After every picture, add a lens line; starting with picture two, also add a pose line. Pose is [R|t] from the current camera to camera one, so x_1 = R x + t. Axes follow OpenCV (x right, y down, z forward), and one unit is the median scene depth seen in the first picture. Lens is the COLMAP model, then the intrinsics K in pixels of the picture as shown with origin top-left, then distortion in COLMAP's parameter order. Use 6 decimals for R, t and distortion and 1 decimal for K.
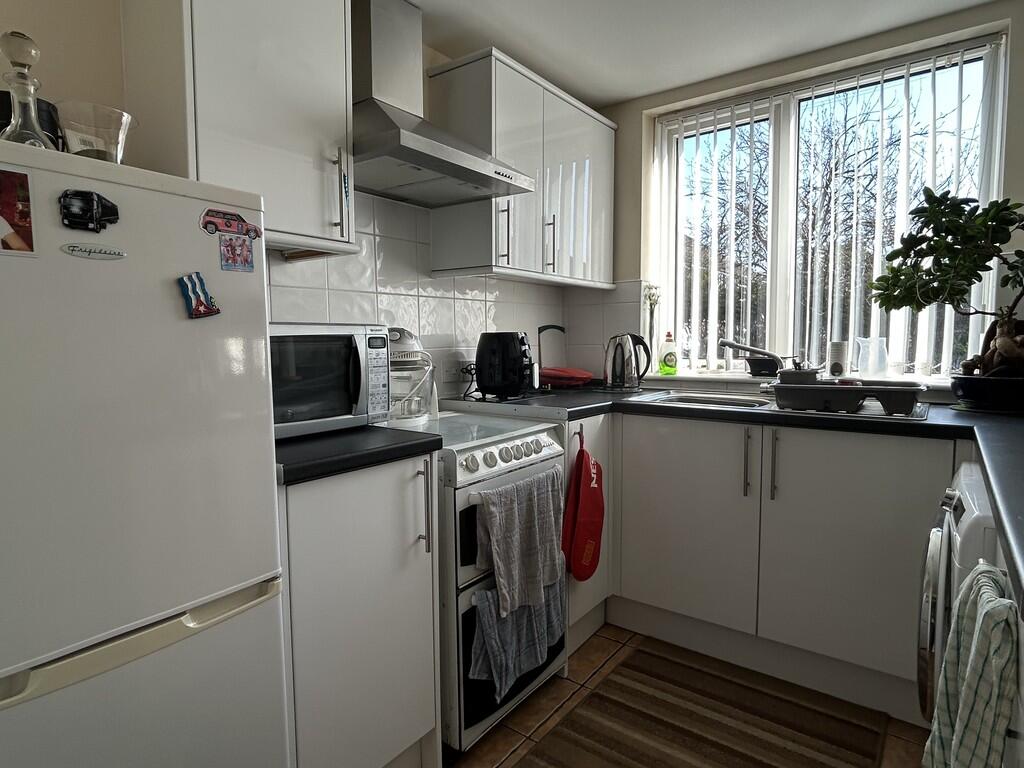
lens RADIAL K [[572.1, 0, 512.0], [0, 572.1, 384.0], [0, 0, 1]] dist [-0.000843, -0.002139]
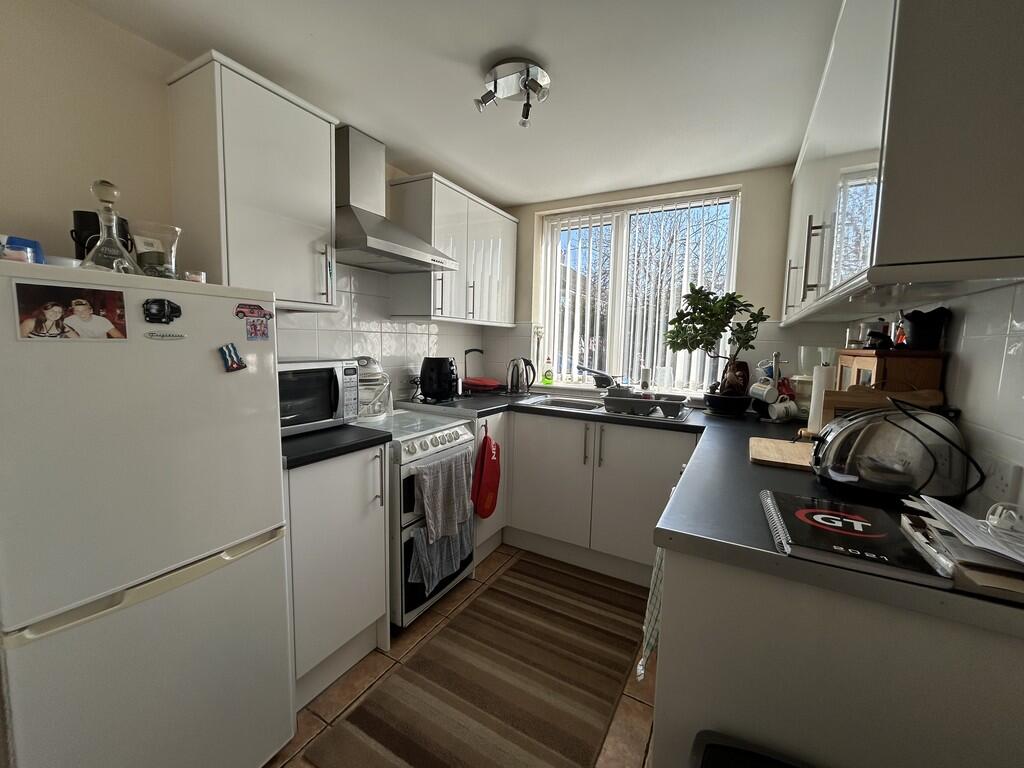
lens RADIAL K [[407.5, 0, 512.0], [0, 407.5, 384.0], [0, 0, 1]] dist [0.000047, 0.000169]
pose [[0.991007, 0.016730, 0.132762, 0.045010], [-0.020378, 0.999450, 0.026169, -0.066008], [-0.132251, -0.028639, 0.990802, -0.133097]]
